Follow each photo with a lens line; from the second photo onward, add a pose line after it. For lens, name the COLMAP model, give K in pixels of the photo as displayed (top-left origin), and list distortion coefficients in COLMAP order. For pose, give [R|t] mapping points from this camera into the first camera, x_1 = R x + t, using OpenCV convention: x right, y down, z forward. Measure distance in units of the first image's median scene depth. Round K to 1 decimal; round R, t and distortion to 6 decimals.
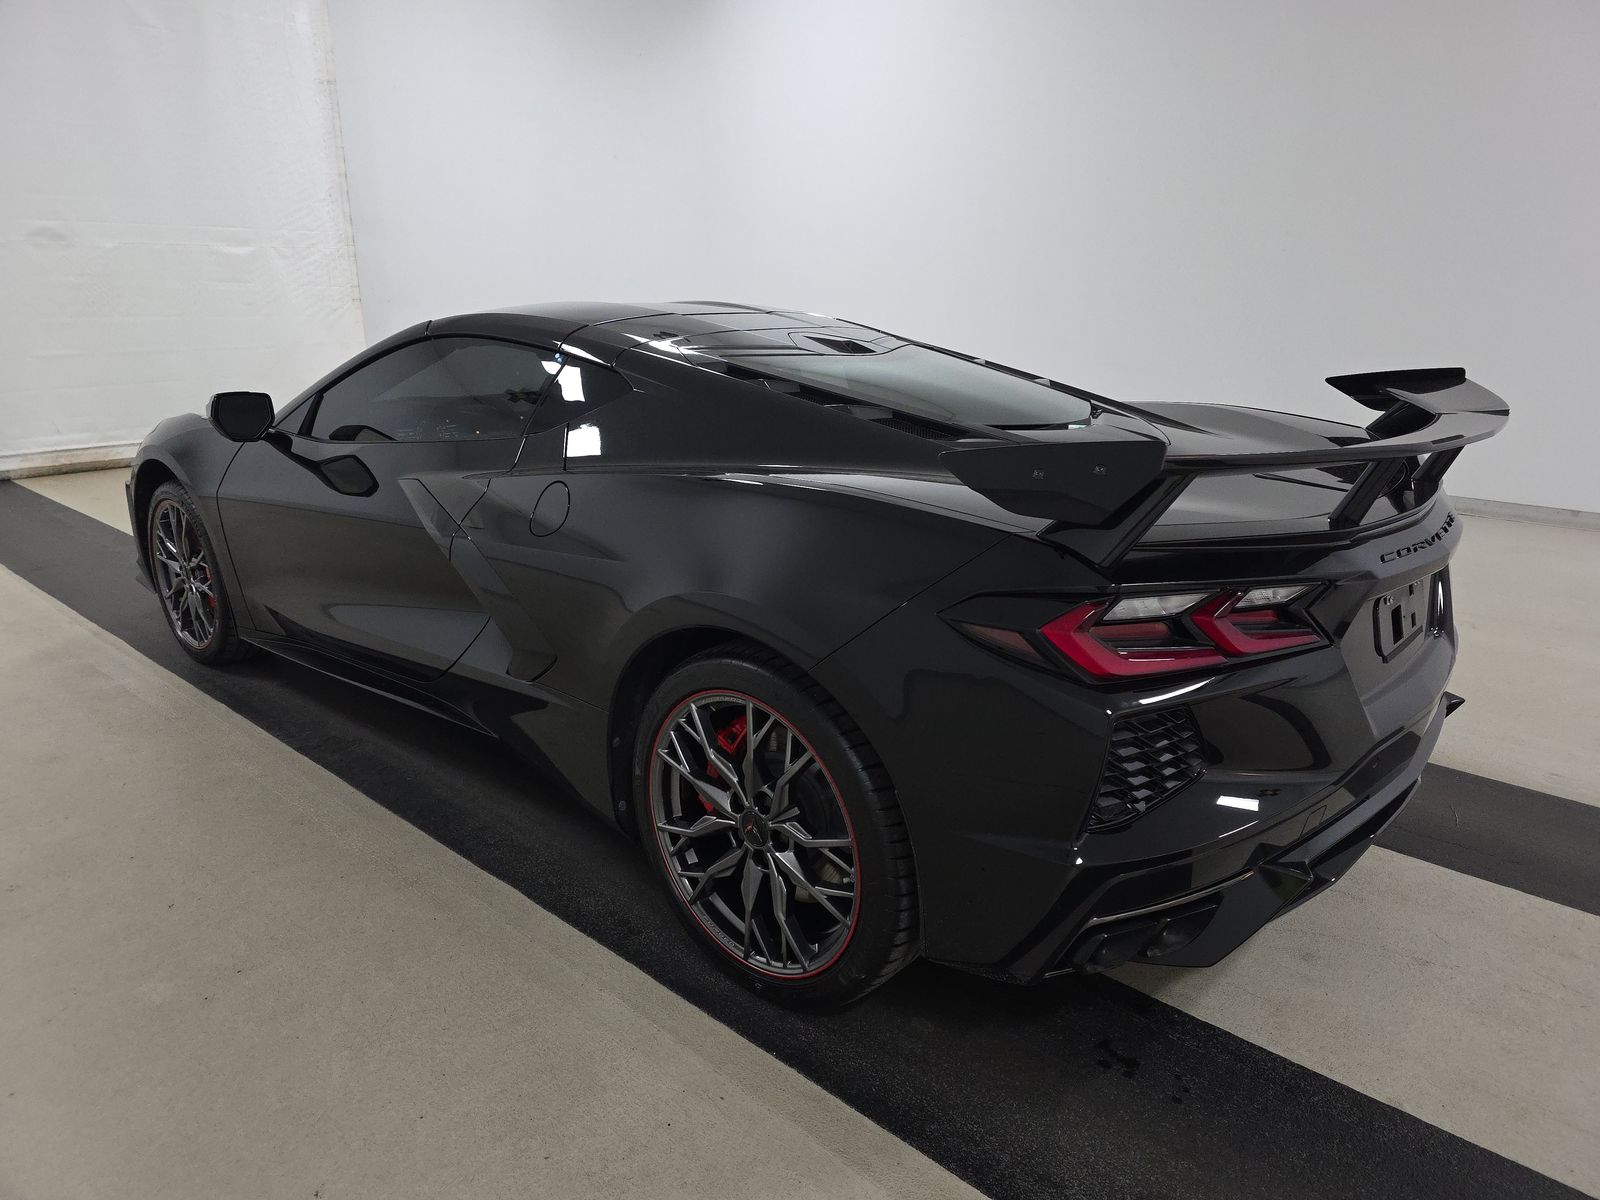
lens RADIAL K [[1079.3, 0, 800.0], [0, 1079.3, 600.0], [0, 0, 1]] dist [0.023793, -0.004065]
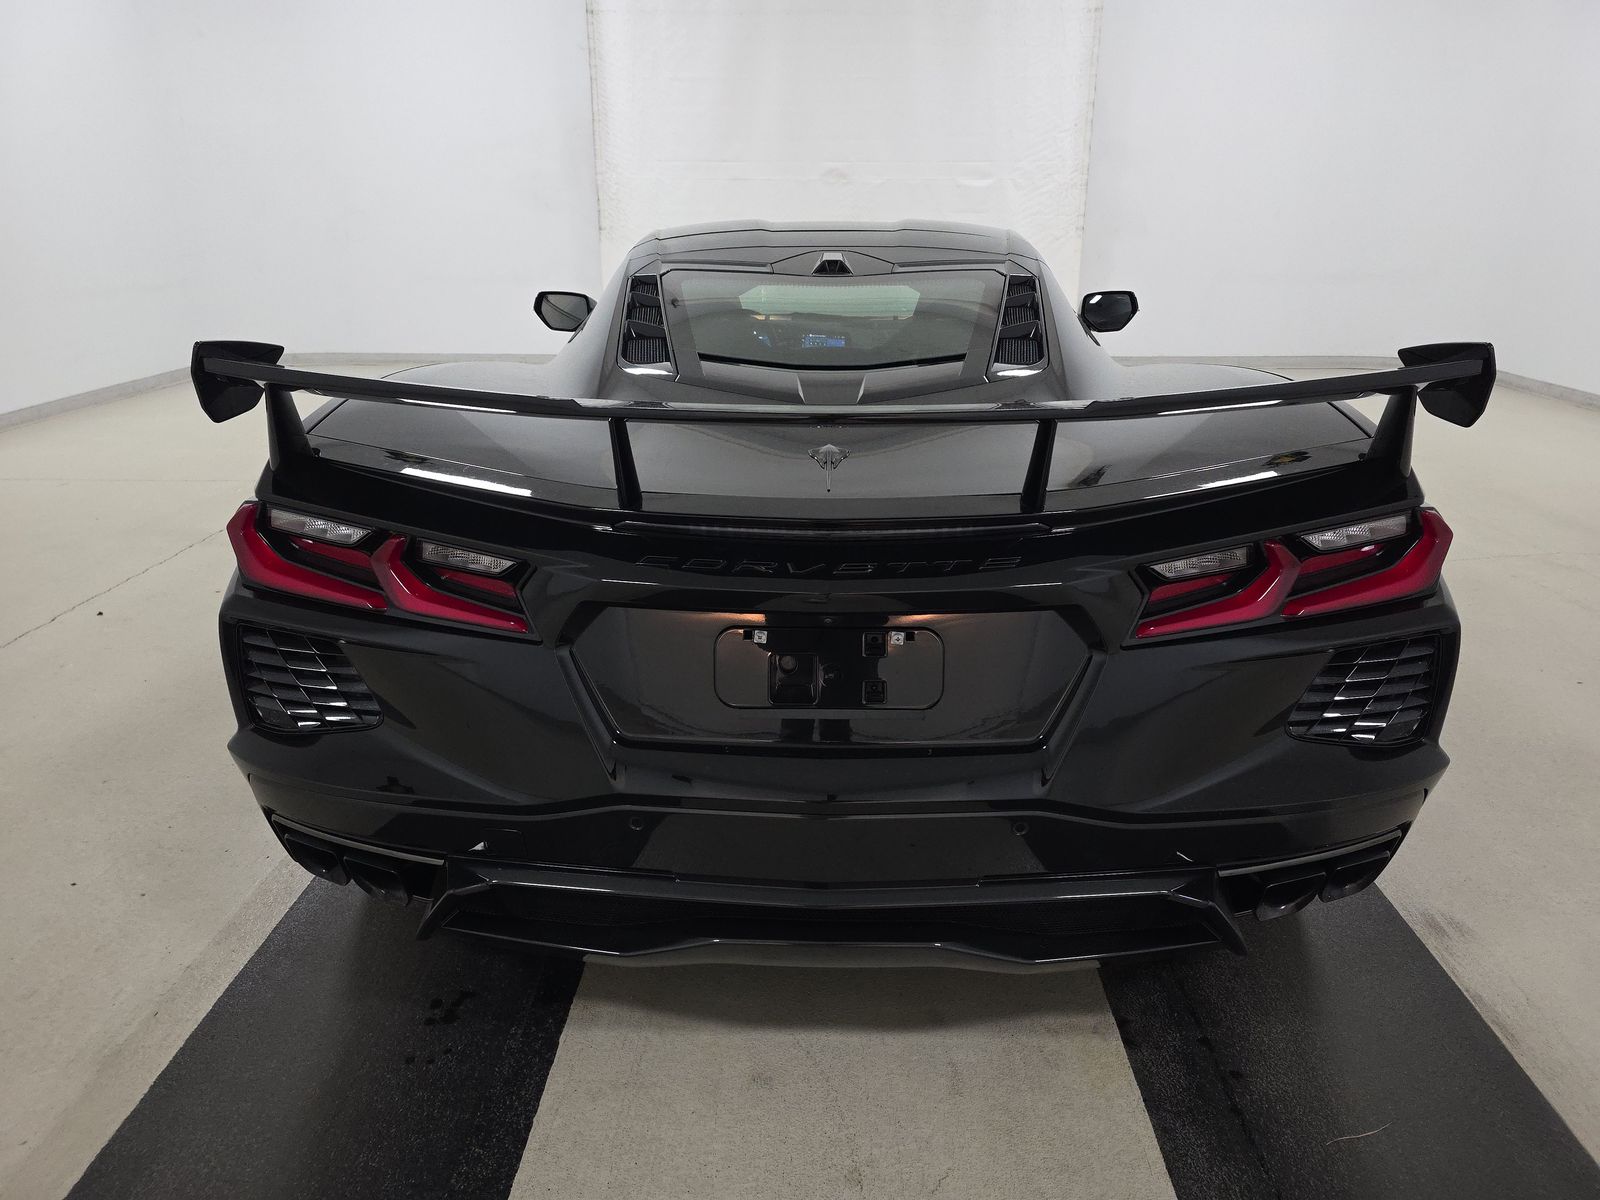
lens RADIAL K [[1087.3, 0, 809.1], [0, 1087.3, 604.0], [0, 0, 1]] dist [0.037355, 0.000750]
pose [[0.645837, 0.255551, -0.719436, 0.306337], [-0.216041, 0.964975, 0.148829, -0.038198], [0.732271, 0.059308, 0.678426, 0.152387]]
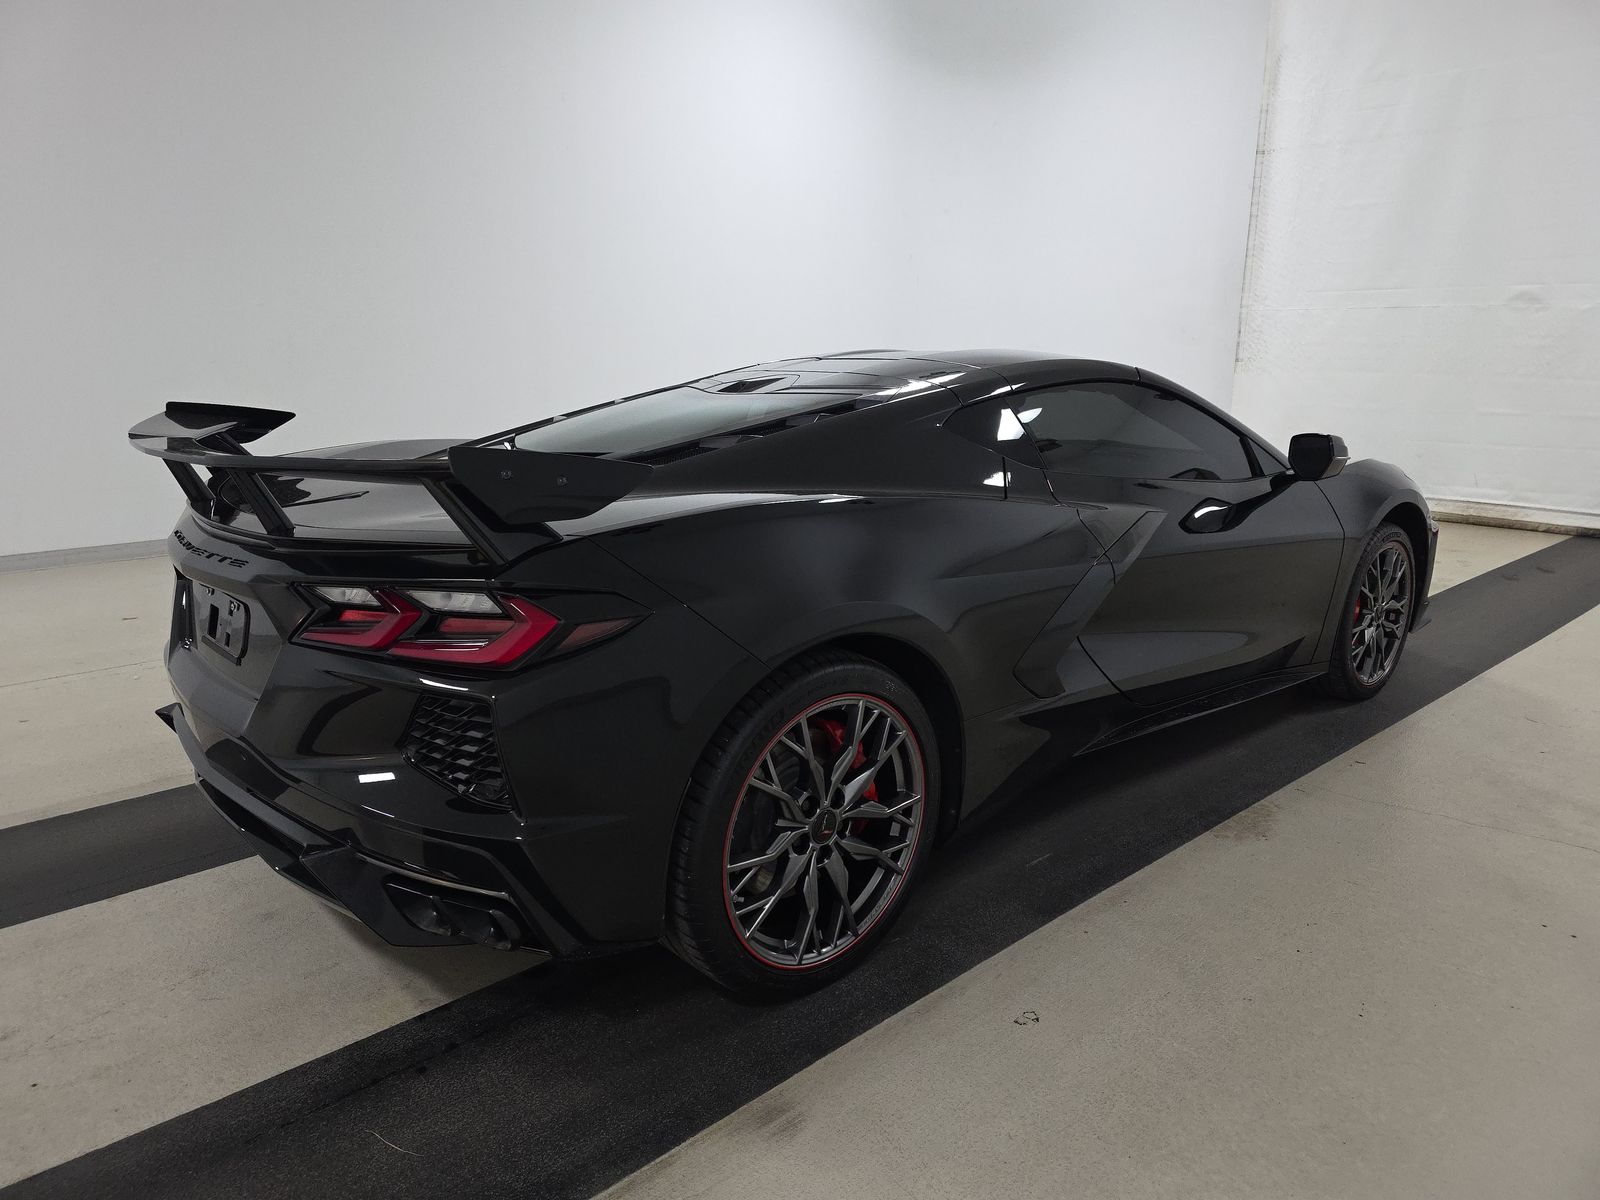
lens RADIAL K [[1087.3, 0, 809.1], [0, 1087.3, 604.0], [0, 0, 1]] dist [0.037355, 0.000750]
pose [[-0.122555, 0.228684, -0.965756, 0.455454], [-0.288268, 0.922937, 0.255126, -0.134559], [0.949675, 0.309663, -0.047189, 0.477083]]
